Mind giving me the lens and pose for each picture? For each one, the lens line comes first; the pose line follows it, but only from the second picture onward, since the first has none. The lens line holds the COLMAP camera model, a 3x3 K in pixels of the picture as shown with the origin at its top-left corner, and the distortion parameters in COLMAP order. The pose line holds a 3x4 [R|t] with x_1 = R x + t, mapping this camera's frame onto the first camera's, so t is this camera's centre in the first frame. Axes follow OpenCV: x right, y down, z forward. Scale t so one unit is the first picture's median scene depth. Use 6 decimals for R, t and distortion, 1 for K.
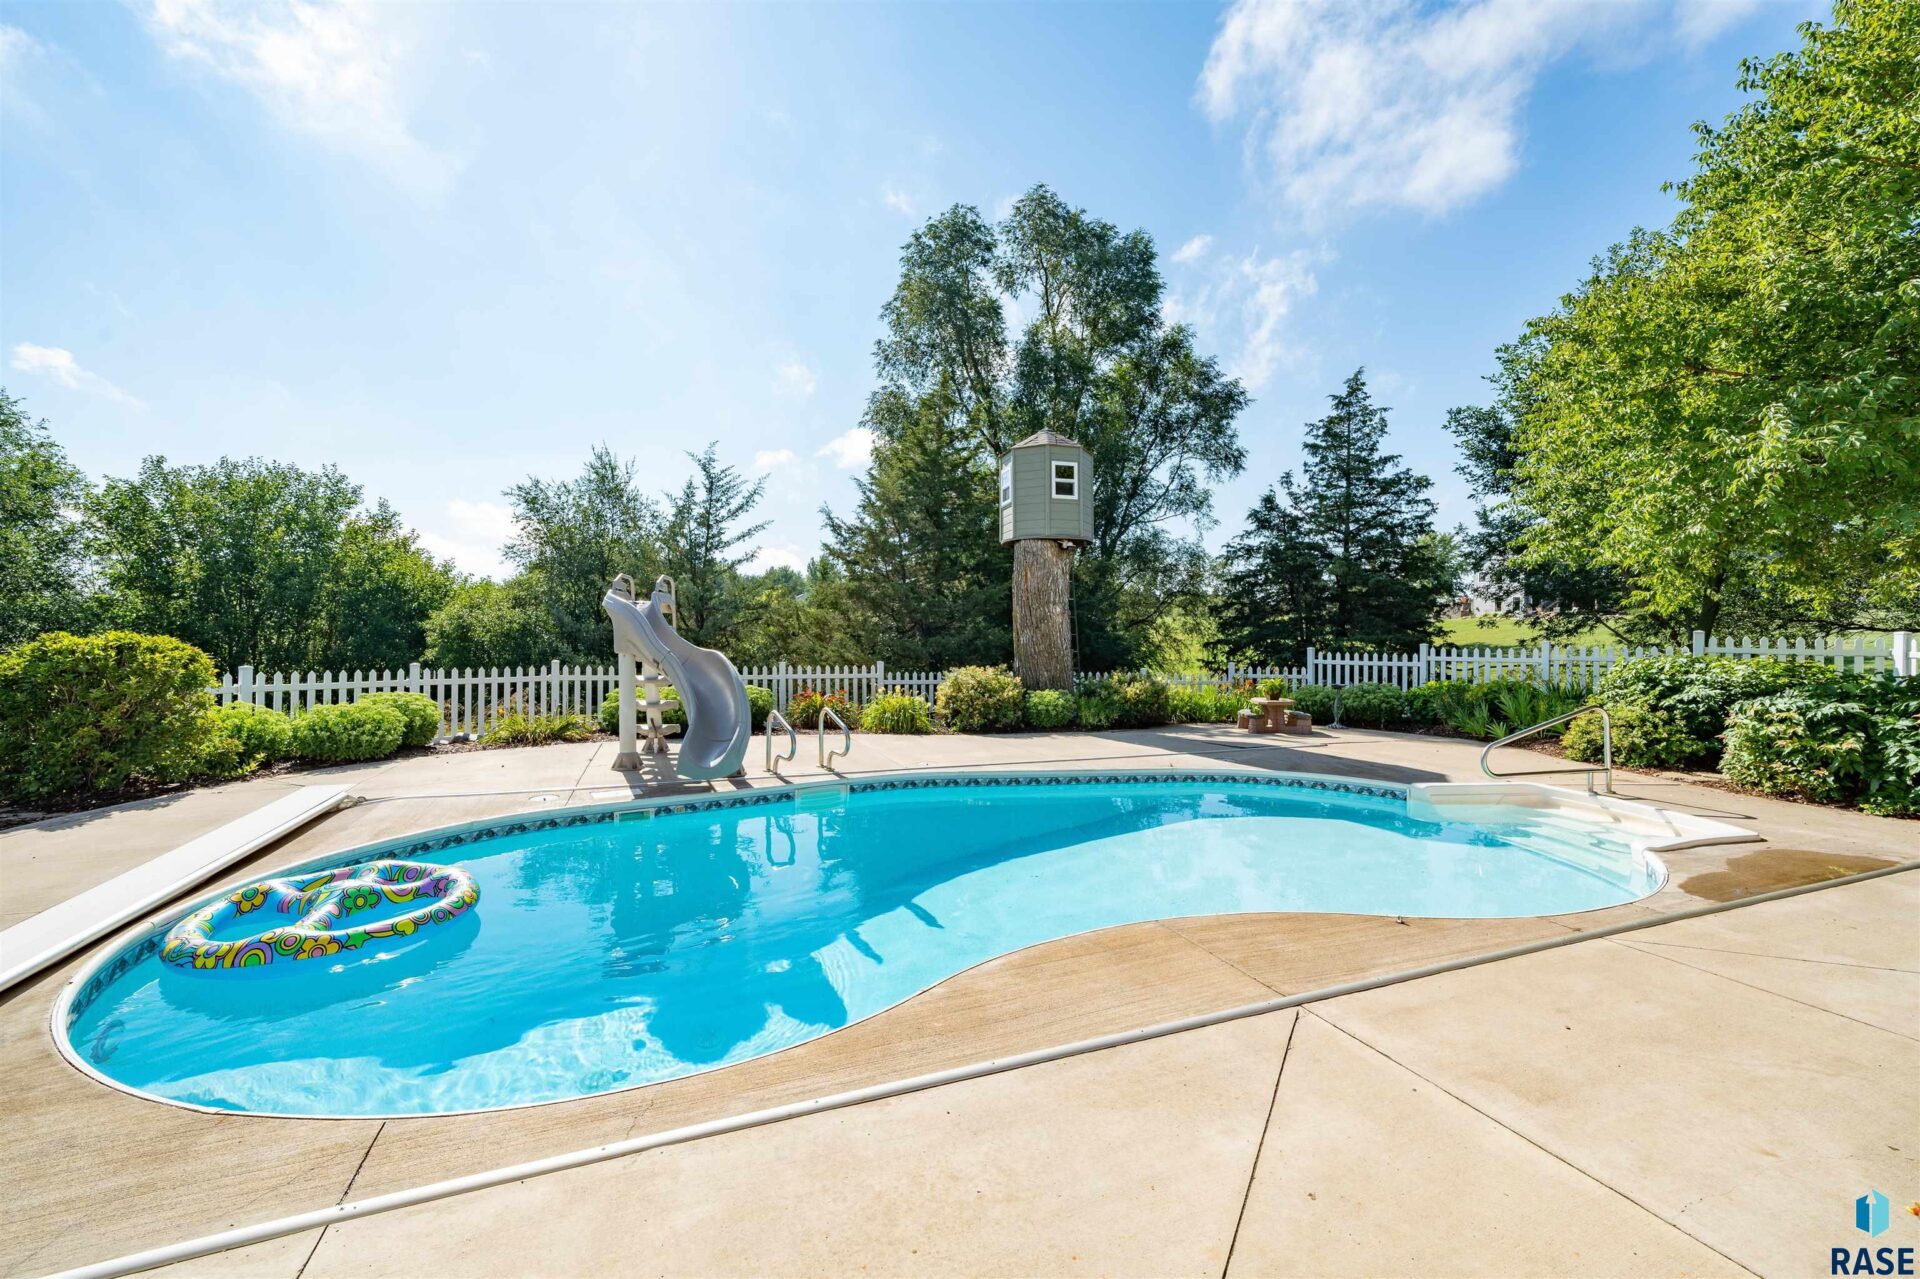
lens RADIAL K [[768.2, 0, 956.2], [0, 768.2, 633.6], [0, 0, 1]] dist [0.001088, 0.000141]
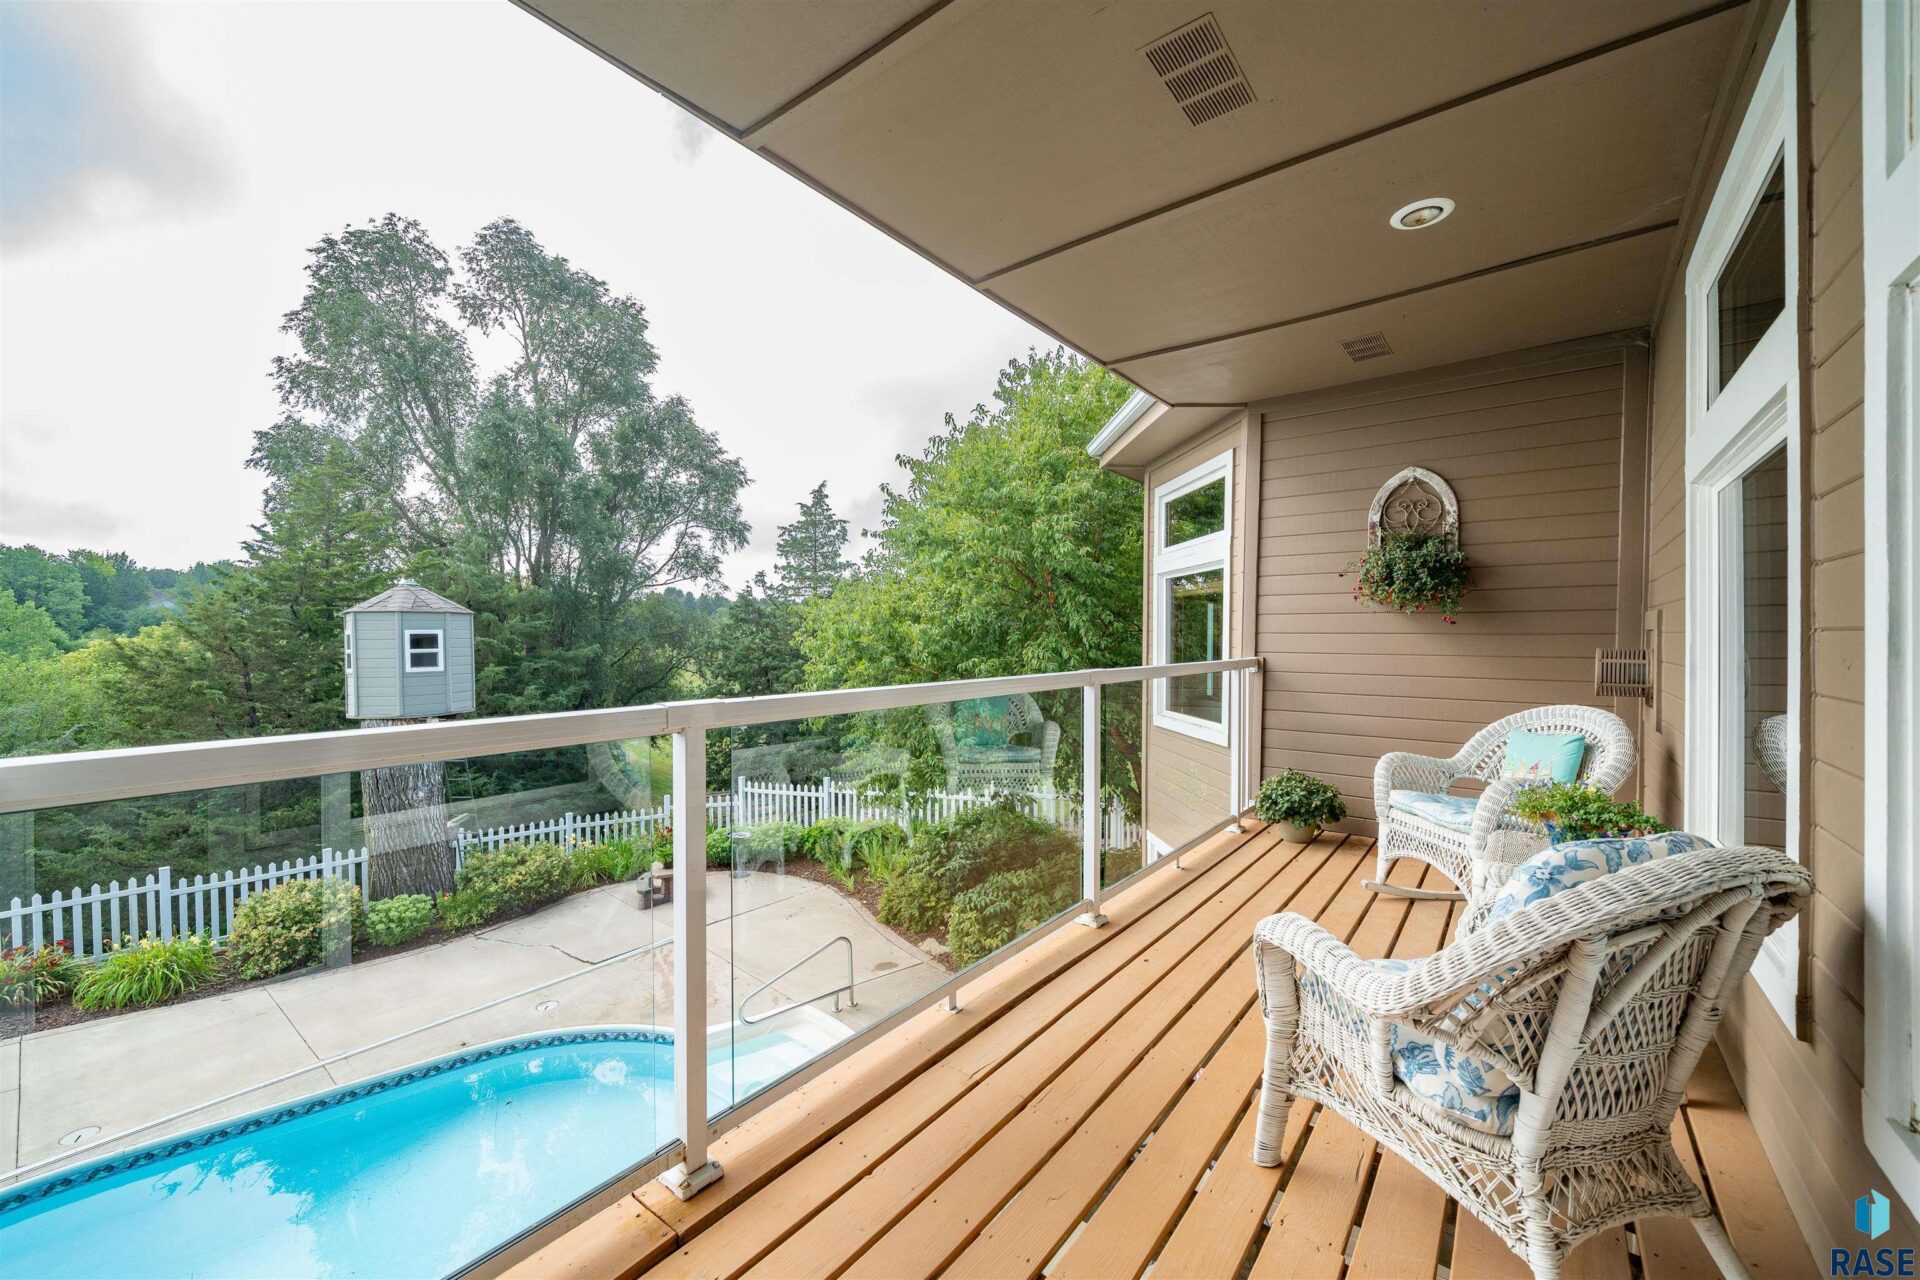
lens RADIAL K [[742.0, 0, 961.5], [0, 742.0, 643.3], [0, 0, 1]] dist [-0.001927, -0.000282]
pose [[0.857584, -0.016727, 0.514072, 0.109265], [0.005585, 0.999715, 0.023213, -0.105074], [-0.514314, -0.017036, 0.857433, -0.021973]]
